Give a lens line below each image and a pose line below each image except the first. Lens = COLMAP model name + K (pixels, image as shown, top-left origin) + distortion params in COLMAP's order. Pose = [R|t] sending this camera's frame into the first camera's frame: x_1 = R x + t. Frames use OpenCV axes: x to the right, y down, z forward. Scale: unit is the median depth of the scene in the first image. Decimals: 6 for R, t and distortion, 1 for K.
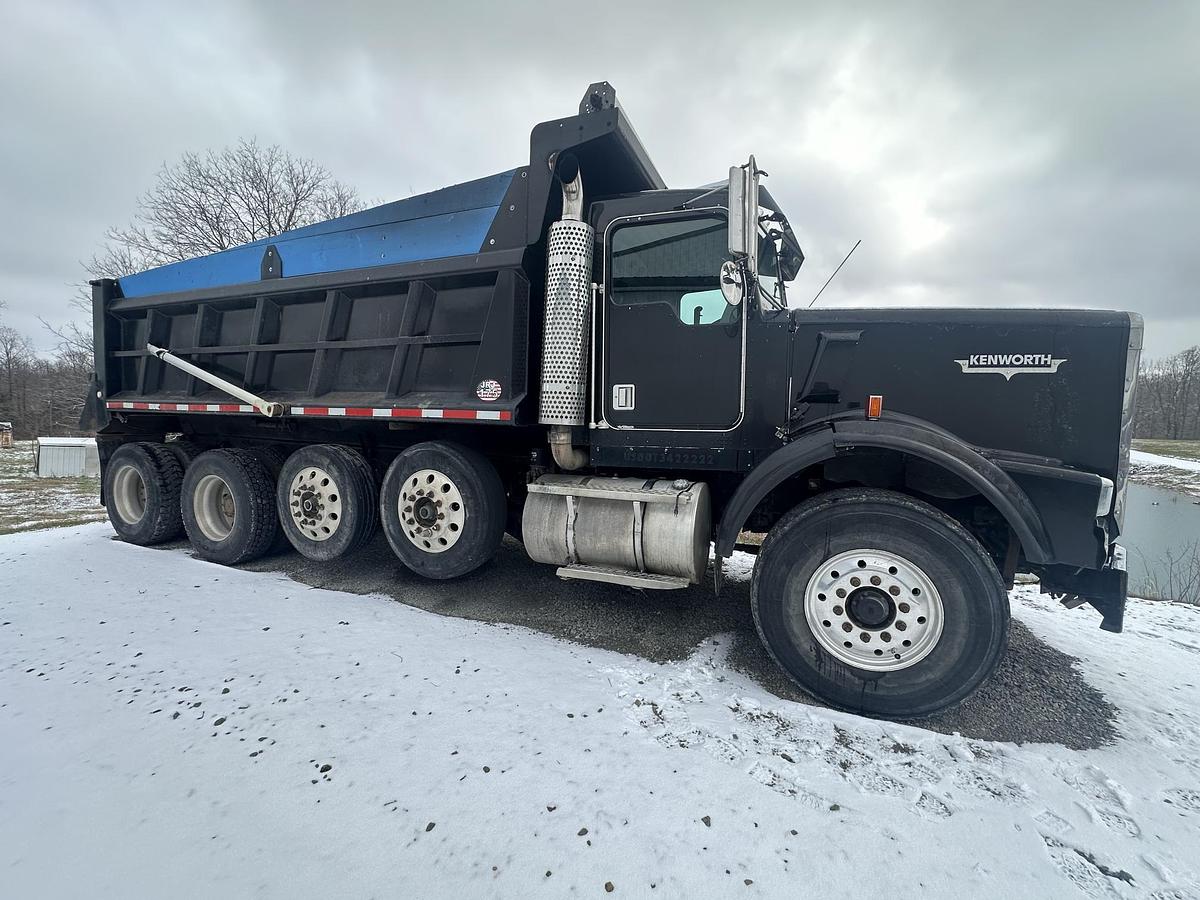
lens RADIAL K [[490.7, 0, 600.0], [0, 490.7, 450.0], [0, 0, 1]] dist [-0.003877, 0.000537]
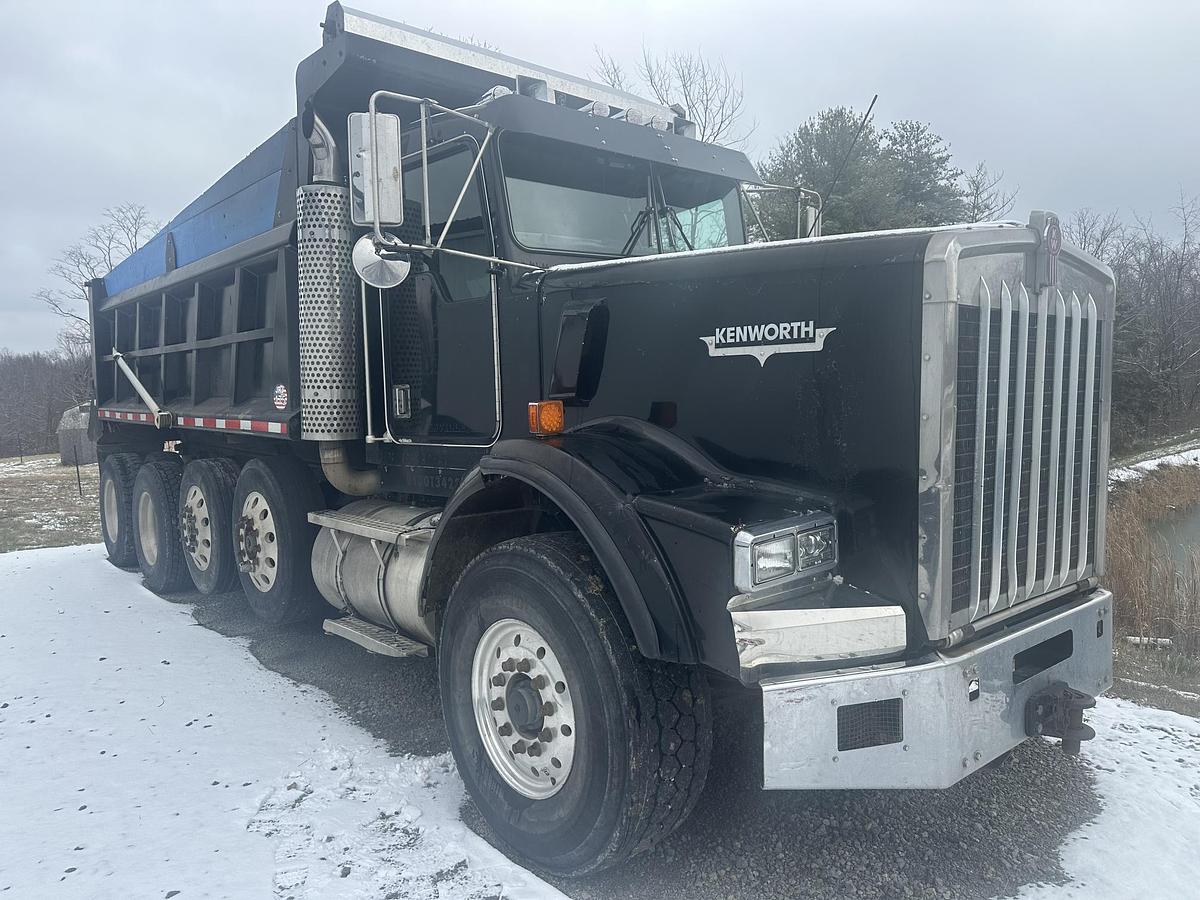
lens RADIAL K [[827.9, 0, 596.2], [0, 827.9, 450.9], [0, 0, 1]] dist [0.135668, -0.248070]
pose [[0.893289, -0.004614, -0.449458, 0.931685], [0.007522, 0.999961, 0.004686, -0.036270], [0.449419, -0.007567, 0.893289, -0.018006]]
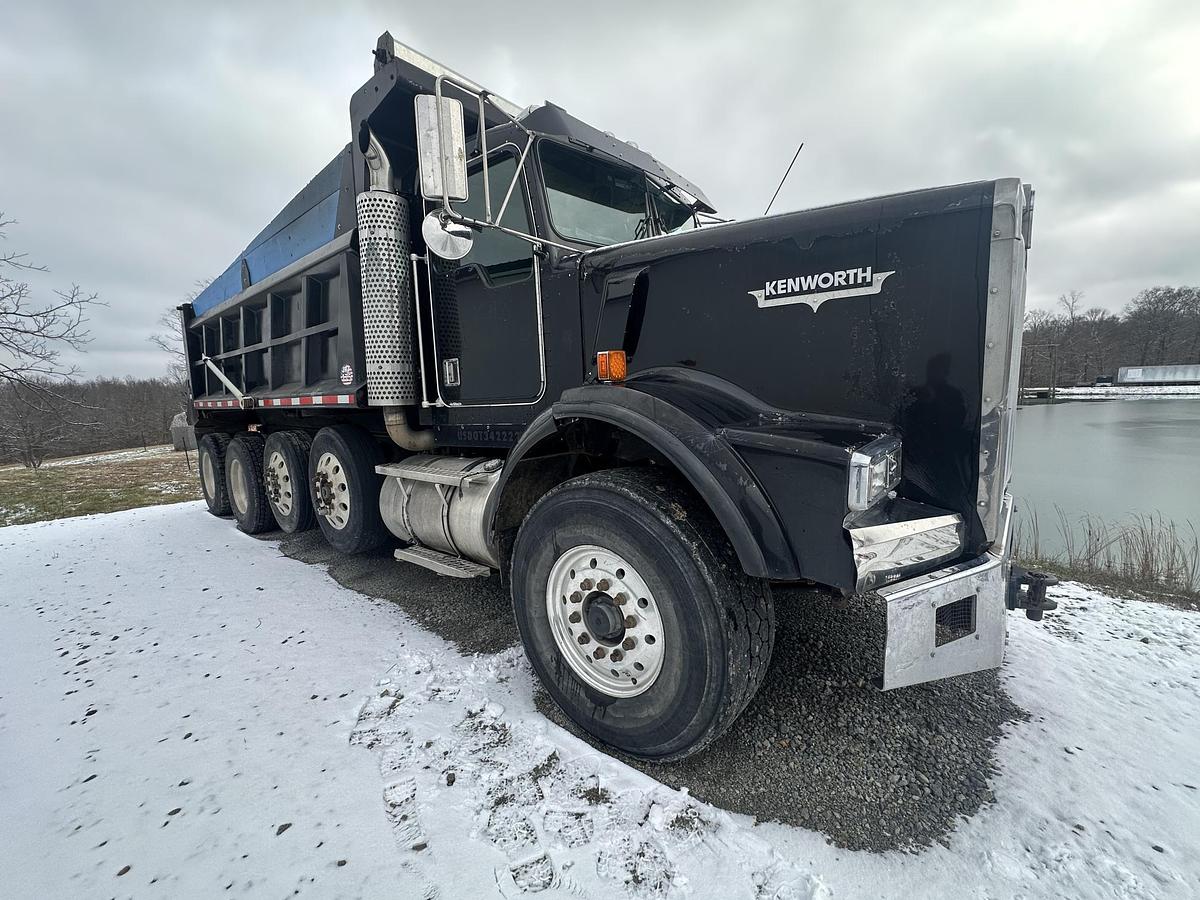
lens RADIAL K [[490.7, 0, 600.0], [0, 490.7, 450.0], [0, 0, 1]] dist [-0.003877, 0.000537]
pose [[0.949608, -0.020448, -0.312773, 0.632875], [0.036696, 0.998260, 0.046150, 0.007838], [0.311285, -0.055302, 0.948706, 0.196037]]
